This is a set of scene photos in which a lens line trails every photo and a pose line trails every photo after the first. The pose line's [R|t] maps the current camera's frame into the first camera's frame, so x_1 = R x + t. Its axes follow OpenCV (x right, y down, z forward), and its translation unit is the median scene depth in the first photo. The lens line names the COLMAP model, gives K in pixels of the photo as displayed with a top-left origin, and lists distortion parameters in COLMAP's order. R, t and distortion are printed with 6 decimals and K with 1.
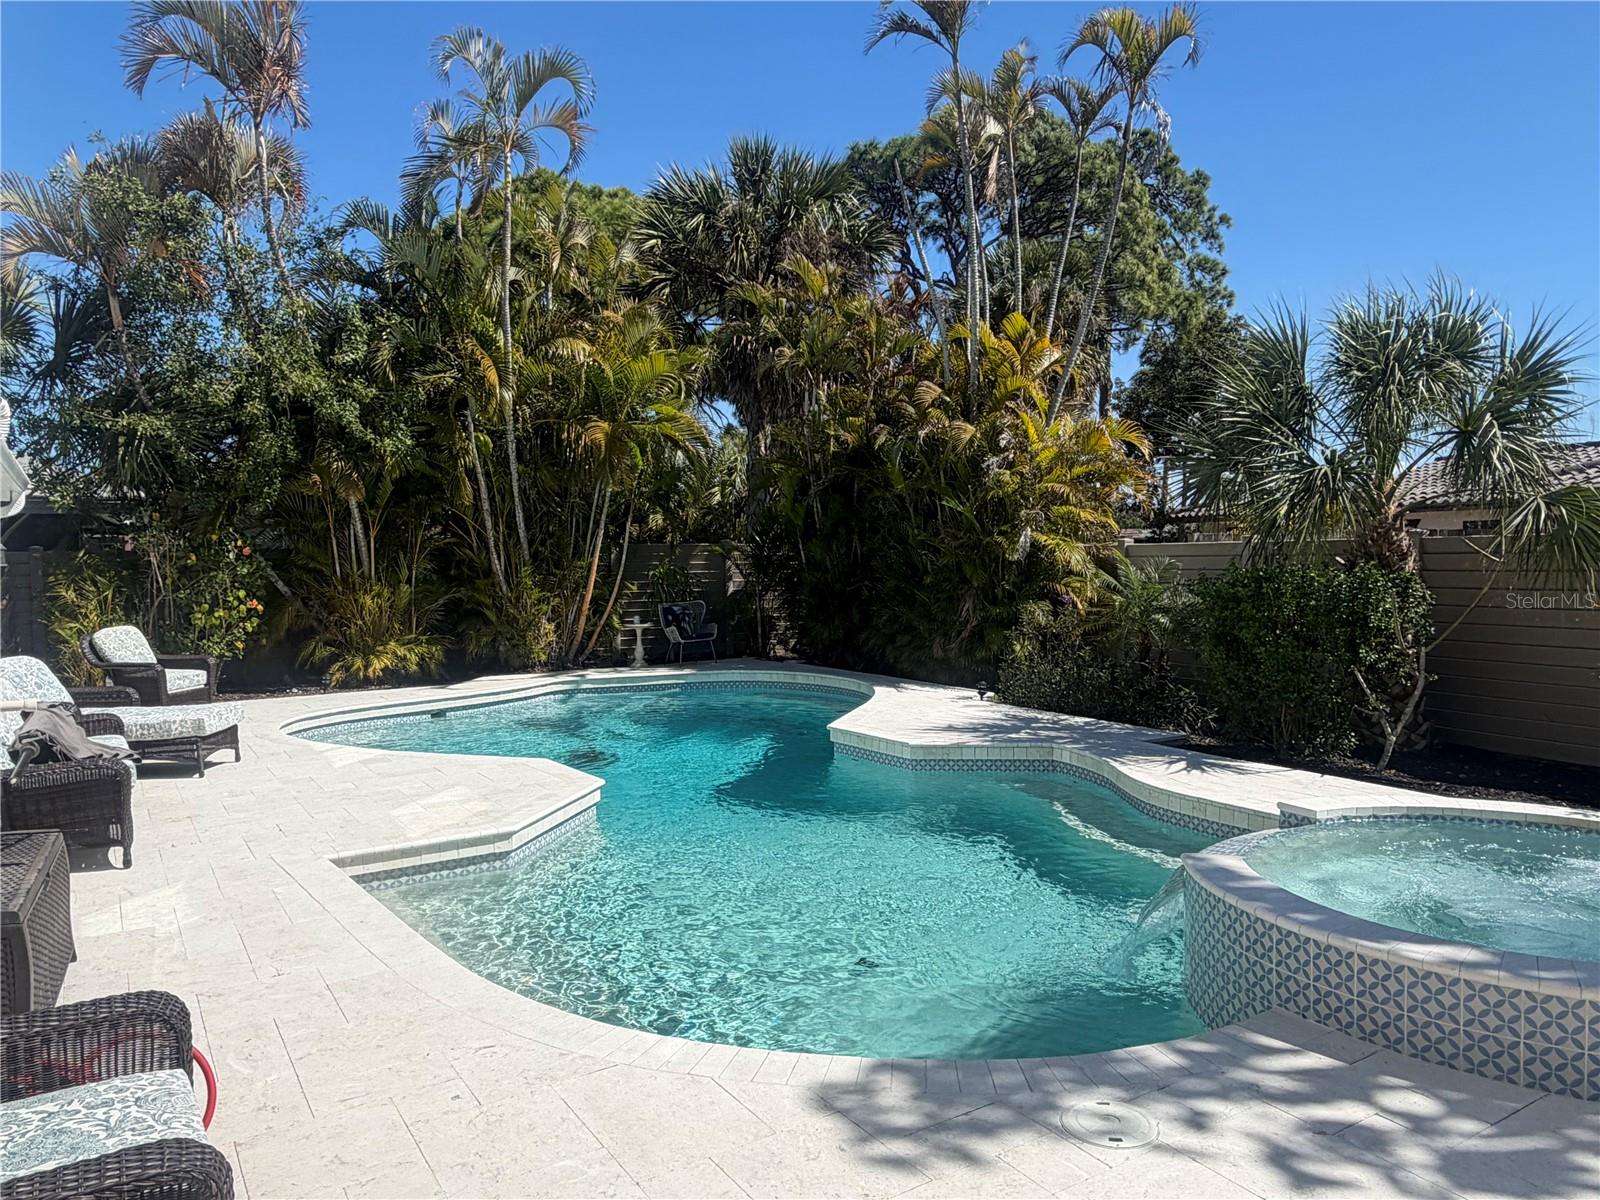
lens RADIAL K [[1123.3, 0, 808.1], [0, 1123.3, 609.3], [0, 0, 1]] dist [-0.000195, 0.002214]
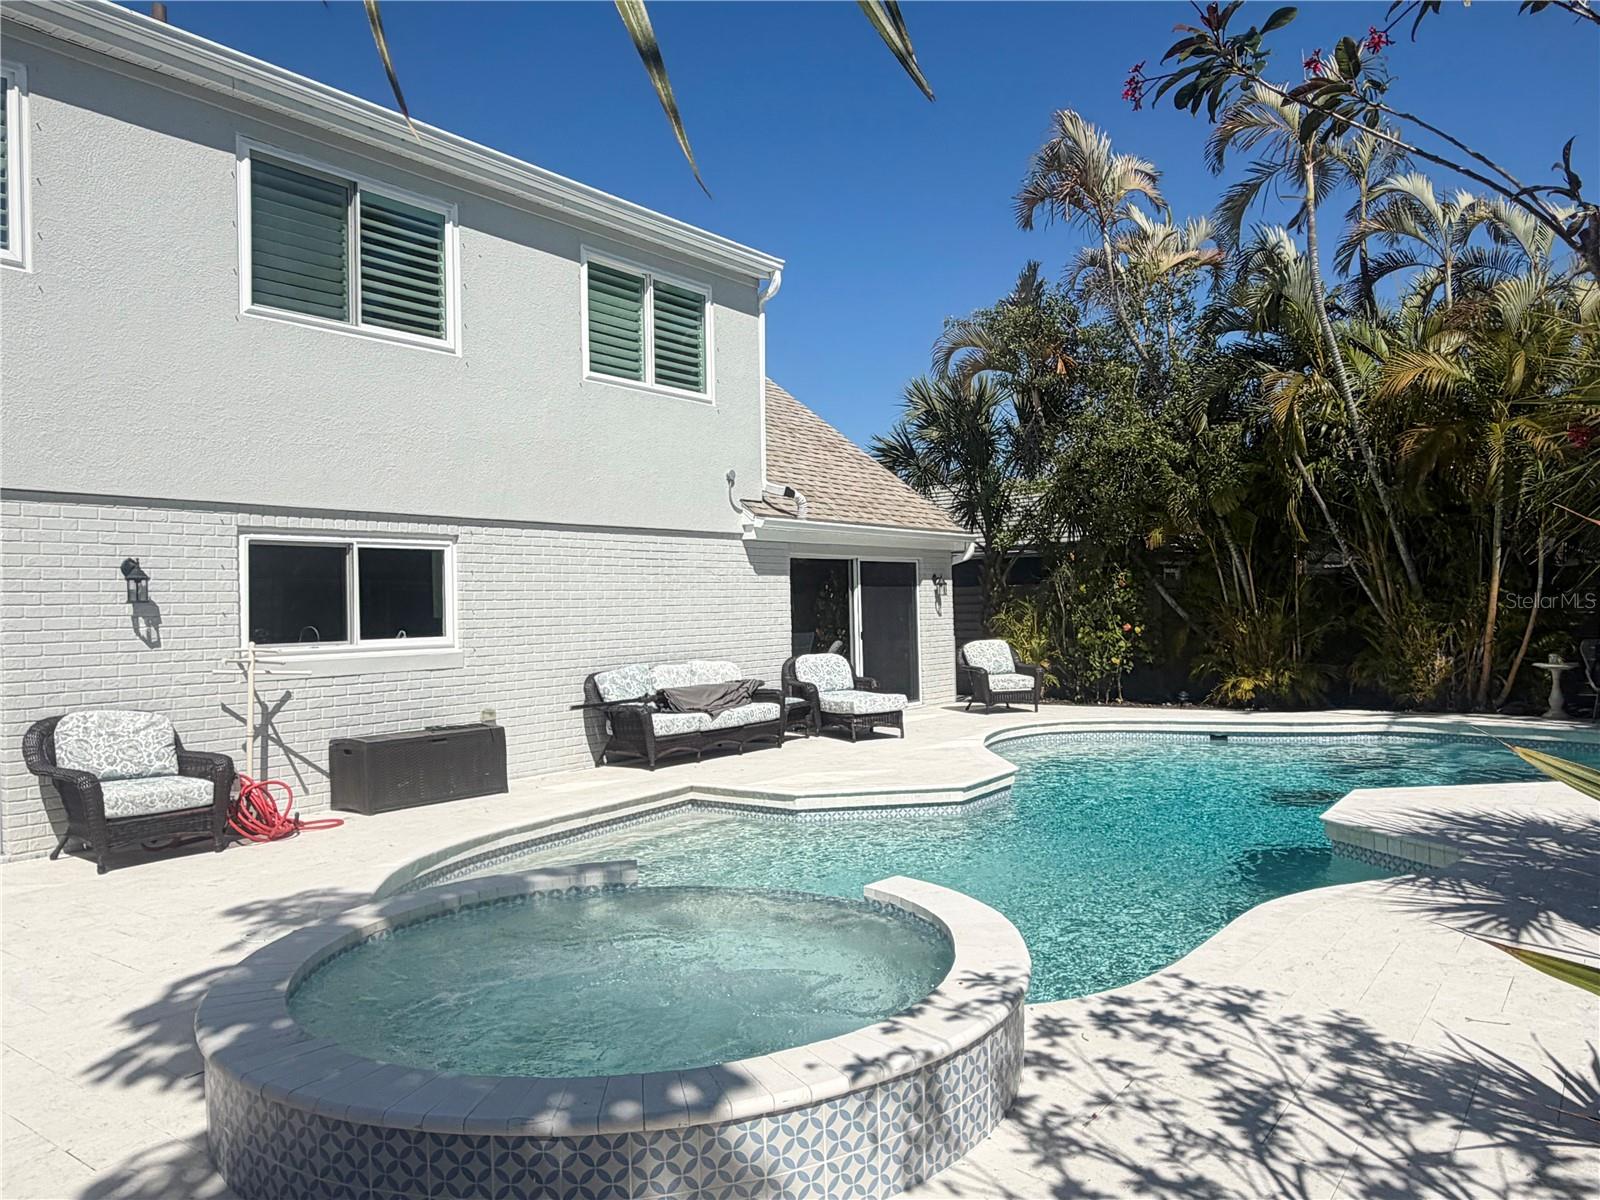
lens RADIAL K [[1122.9, 0, 806.1], [0, 1122.9, 601.1], [0, 0, 1]] dist [0.000134, 0.000407]
pose [[0.355665, 0.002325, -0.934611, 0.527502], [-0.031640, 0.999454, -0.009554, -0.010239], [0.934078, 0.032969, 0.355544, 0.287897]]
